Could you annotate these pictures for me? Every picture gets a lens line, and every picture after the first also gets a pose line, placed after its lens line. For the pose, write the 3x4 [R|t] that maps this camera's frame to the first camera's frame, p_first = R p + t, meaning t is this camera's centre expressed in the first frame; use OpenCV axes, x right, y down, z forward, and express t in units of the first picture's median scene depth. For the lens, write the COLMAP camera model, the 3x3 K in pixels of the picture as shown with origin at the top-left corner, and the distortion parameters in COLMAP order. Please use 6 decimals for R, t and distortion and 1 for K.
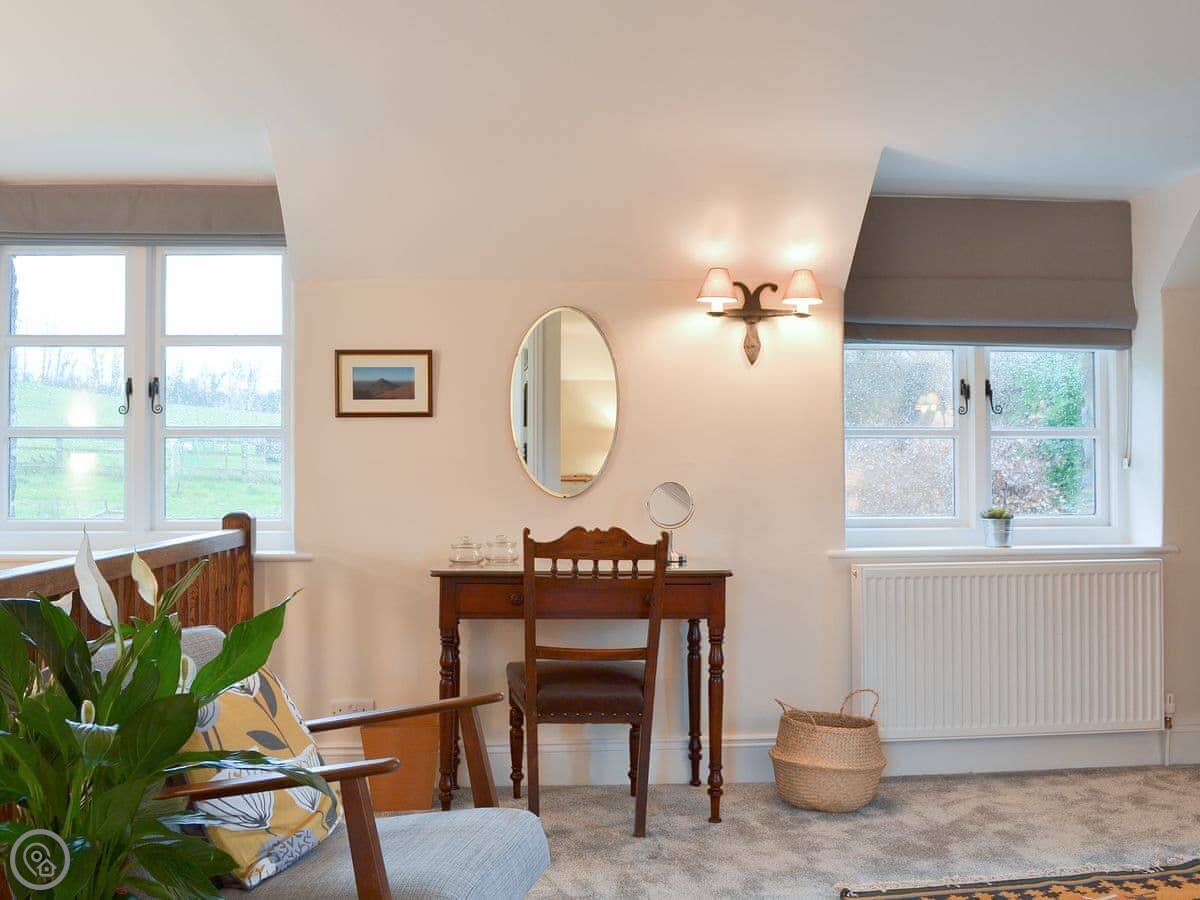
lens RADIAL K [[1280.5, 0, 600.0], [0, 1280.5, 446.3], [0, 0, 1]] dist [-0.024199, 0.000000]
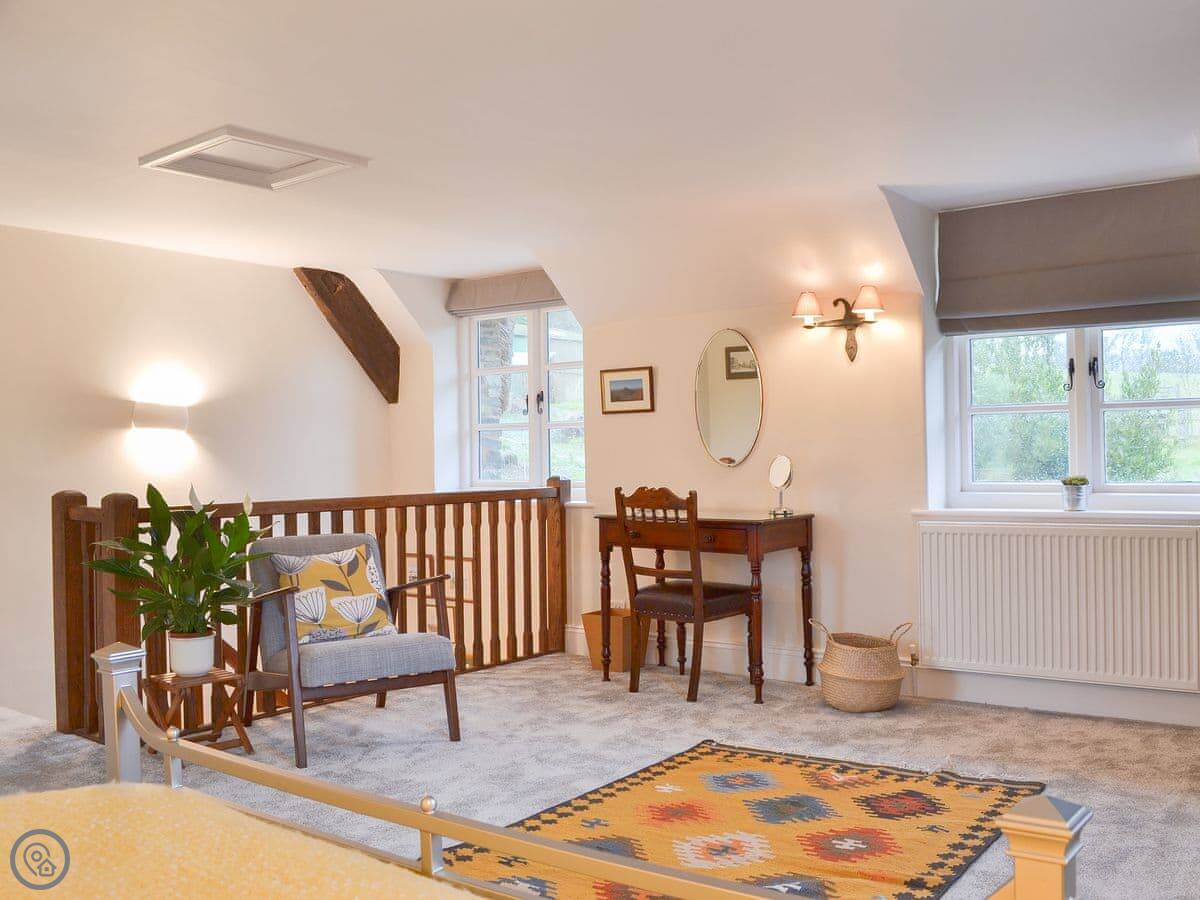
lens RADIAL K [[1137.9, 0, 602.2], [0, 1137.9, 451.1], [0, 0, 1]] dist [-0.093006, 0.000000]
pose [[0.729545, -0.009703, -0.683864, 0.721091], [0.028211, 0.999475, 0.015915, -0.000460], [0.683351, -0.030903, 0.729436, 0.007742]]
